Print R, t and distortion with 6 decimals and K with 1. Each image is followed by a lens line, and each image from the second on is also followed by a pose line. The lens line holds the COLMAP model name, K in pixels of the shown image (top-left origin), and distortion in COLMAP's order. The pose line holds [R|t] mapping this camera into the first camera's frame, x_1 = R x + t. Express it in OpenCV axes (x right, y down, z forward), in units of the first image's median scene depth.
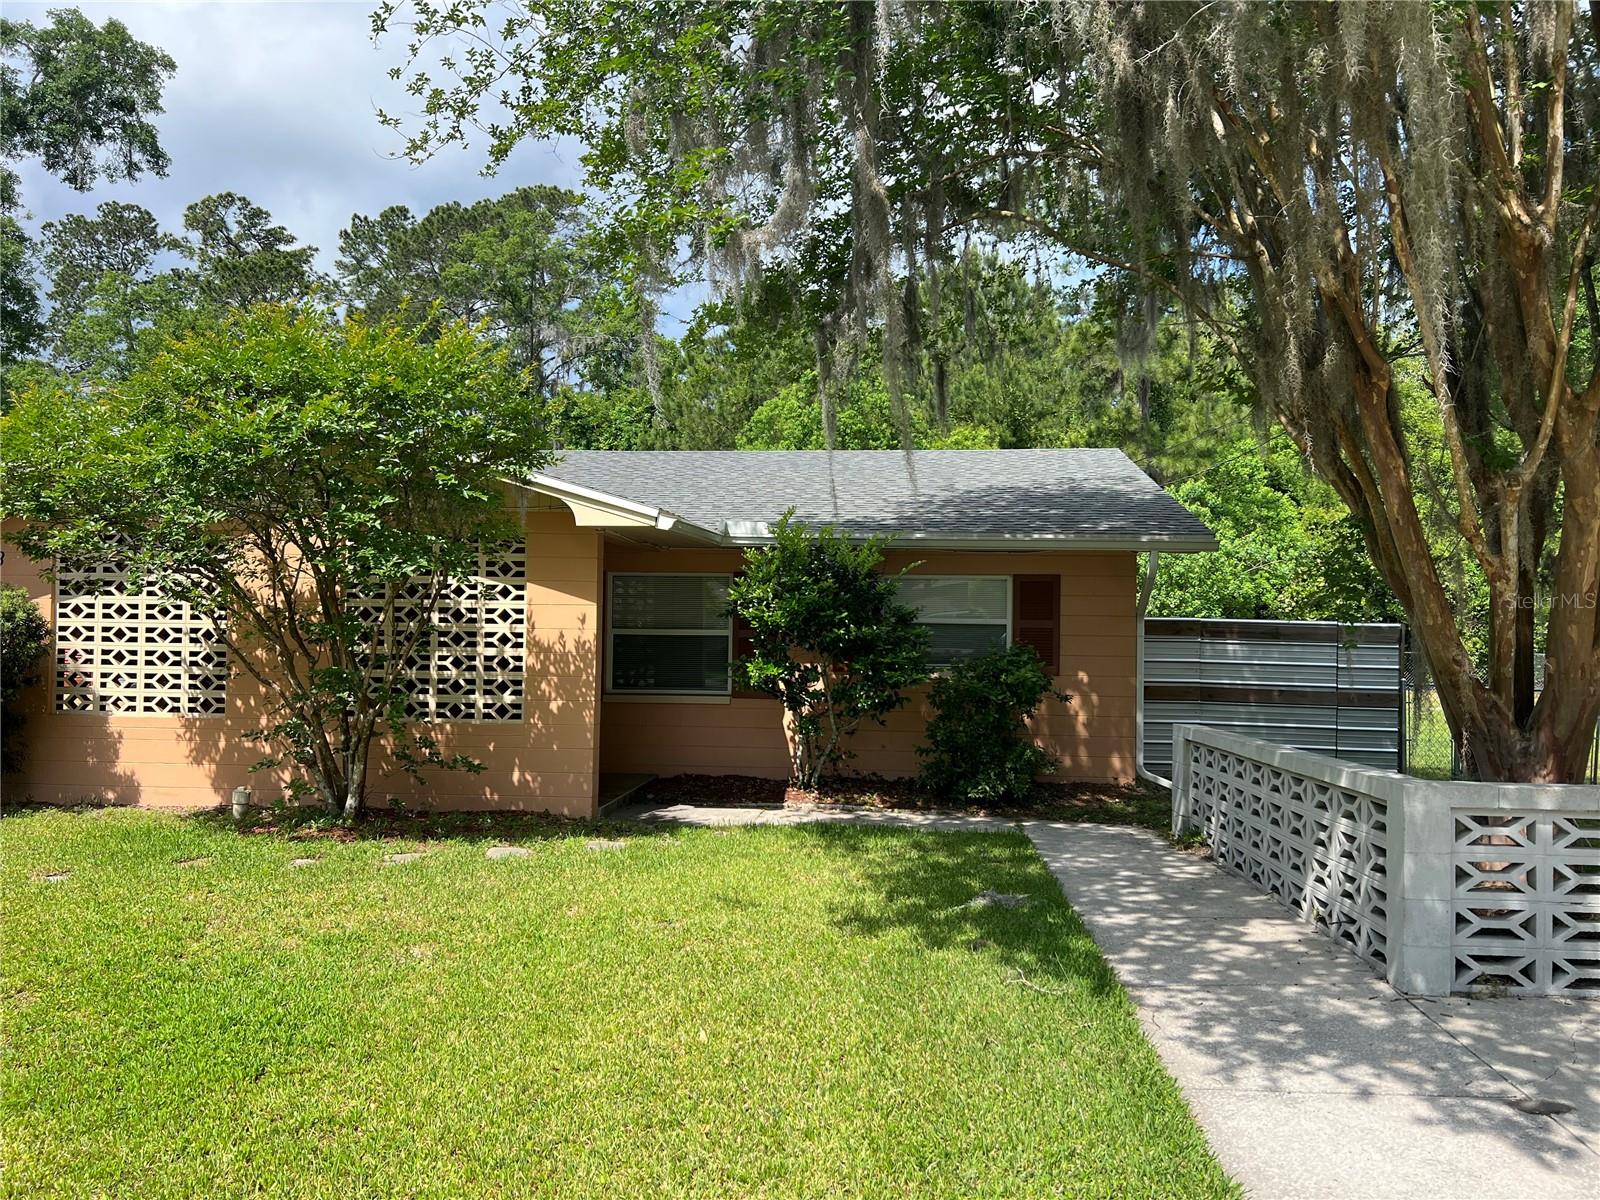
lens RADIAL K [[1198.3, 0, 790.6], [0, 1198.3, 599.3], [0, 0, 1]] dist [0.070155, -0.069726]
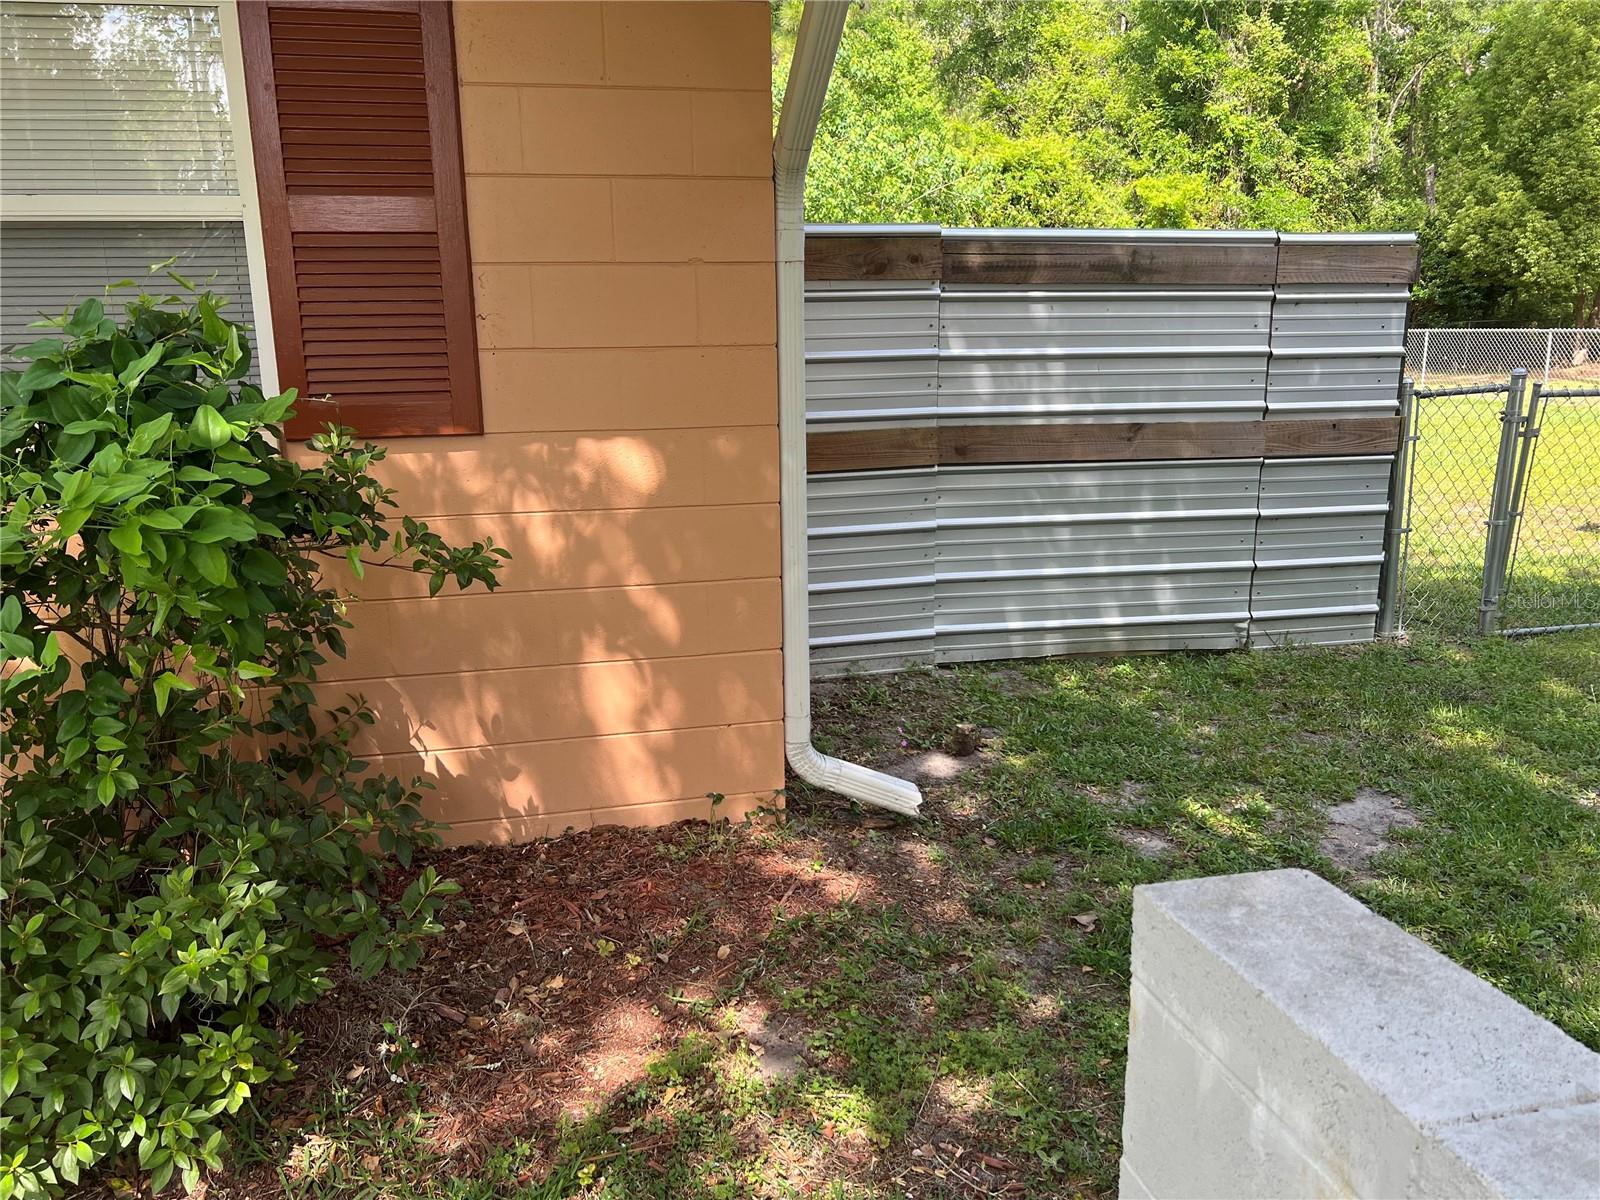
lens RADIAL K [[1229.5, 0, 800.0], [0, 1229.5, 600.0], [0, 0, 1]] dist [0.019949, 0.008005]
pose [[0.953229, -0.095623, 0.286725, 0.313736], [0.023987, 0.969577, 0.243609, 0.054178], [-0.301296, -0.225338, 0.926522, 1.115299]]
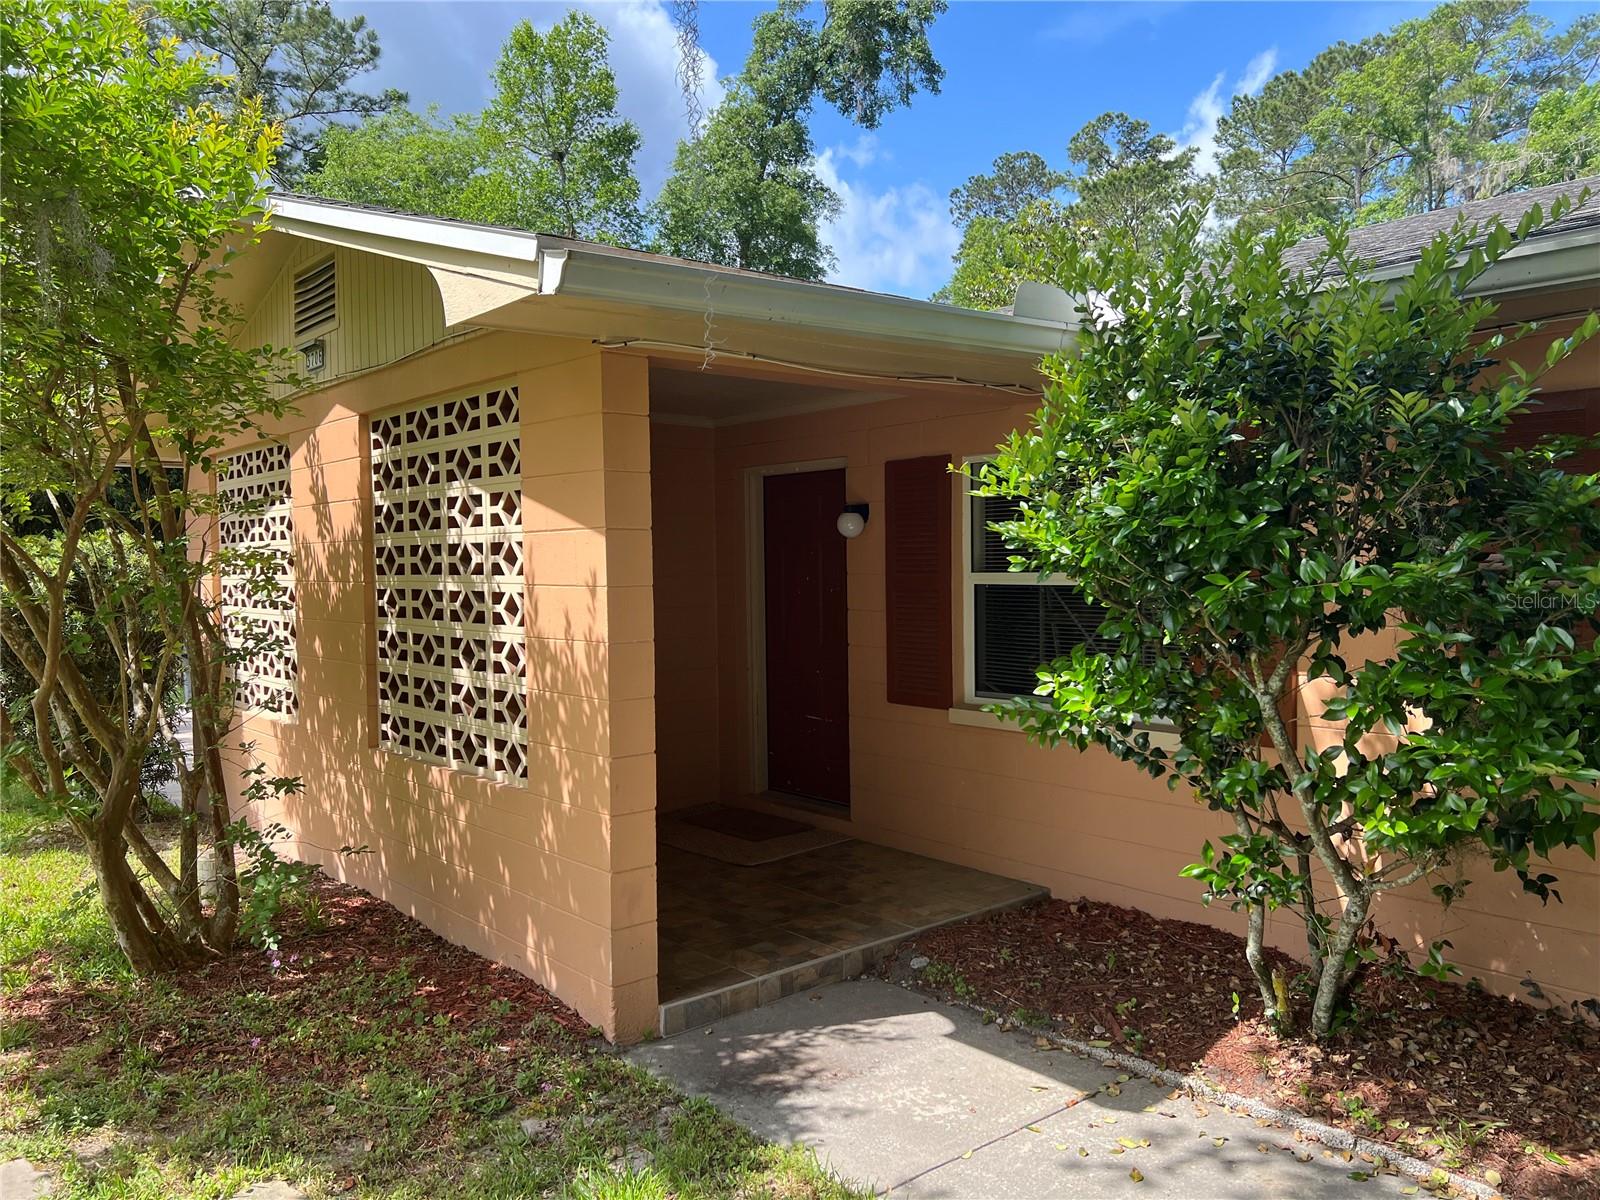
lens RADIAL K [[1198.3, 0, 790.6], [0, 1198.3, 599.3], [0, 0, 1]] dist [0.070155, -0.069726]
pose [[0.721811, 0.000804, -0.692090, 0.214394], [0.038582, 0.998398, 0.041398, 0.019520], [0.691014, -0.056584, 0.720623, 0.941945]]
